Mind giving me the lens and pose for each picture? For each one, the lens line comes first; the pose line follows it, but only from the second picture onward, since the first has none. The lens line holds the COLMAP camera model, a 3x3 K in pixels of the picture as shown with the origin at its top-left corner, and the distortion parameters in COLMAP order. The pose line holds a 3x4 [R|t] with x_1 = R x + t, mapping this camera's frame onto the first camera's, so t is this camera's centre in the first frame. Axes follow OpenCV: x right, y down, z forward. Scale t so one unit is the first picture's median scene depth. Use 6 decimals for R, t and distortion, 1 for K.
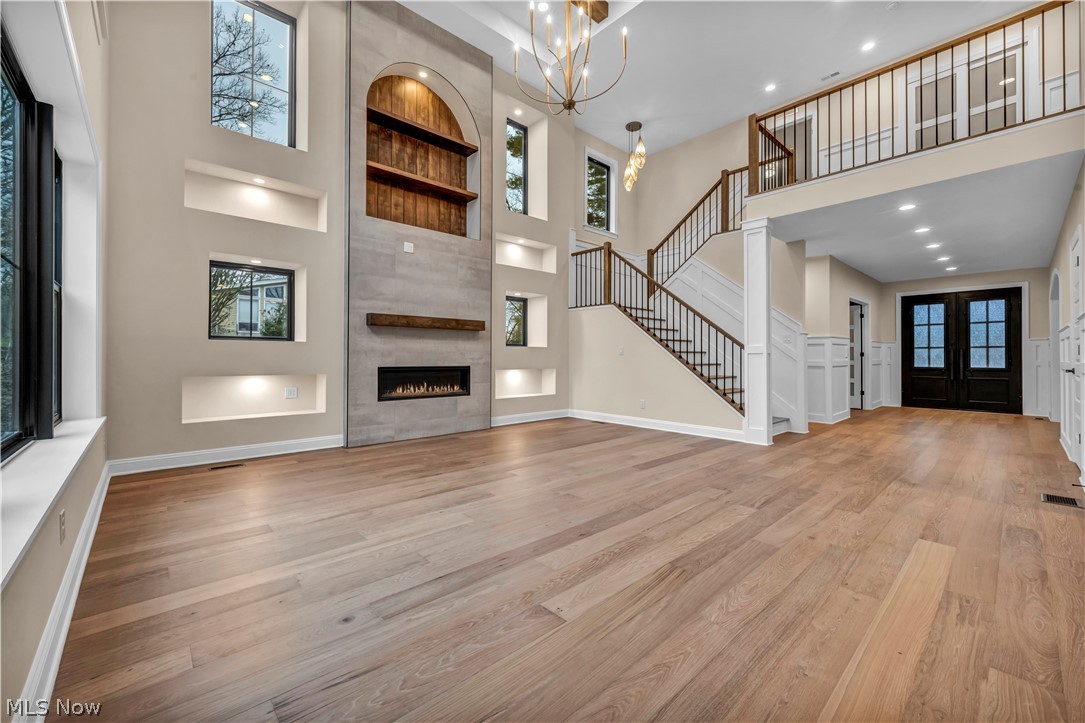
lens RADIAL K [[456.8, 0, 522.6], [0, 456.8, 353.2], [0, 0, 1]] dist [-0.002527, 0.000190]
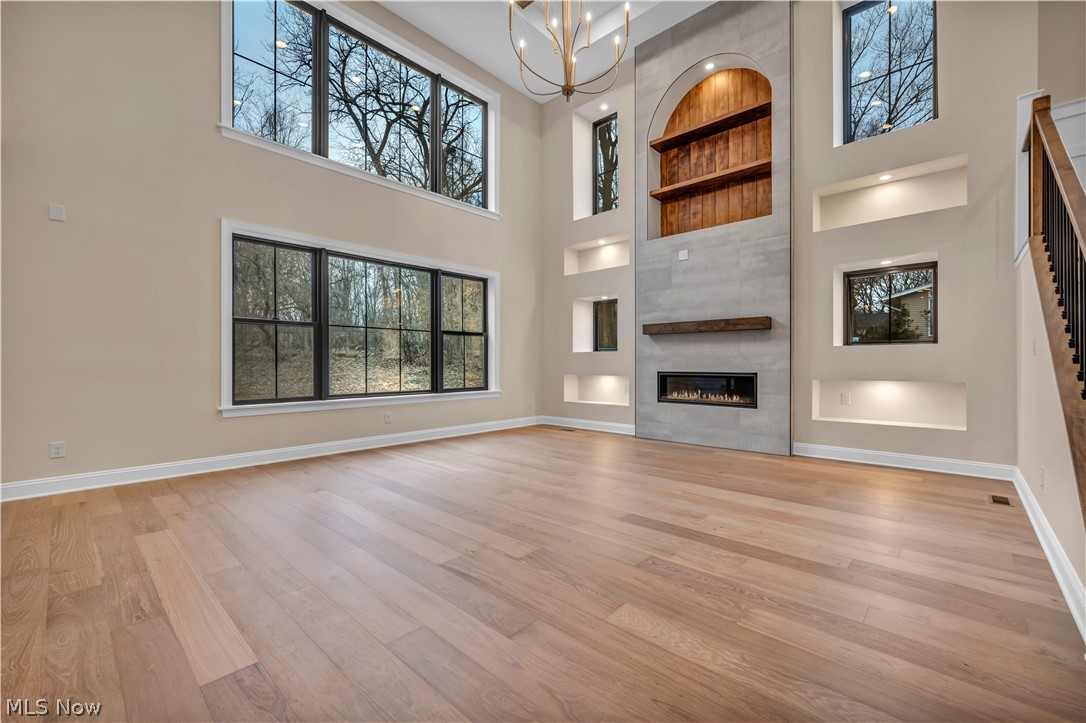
lens RADIAL K [[457.2, 0, 588.2], [0, 457.2, 364.5], [0, 0, 1]] dist [-0.002527, 0.000190]
pose [[0.114356, 0.000758, -0.993440, 0.750661], [0.010636, 0.999941, 0.001987, 0.008845], [0.993383, -0.010793, 0.114341, 0.676955]]
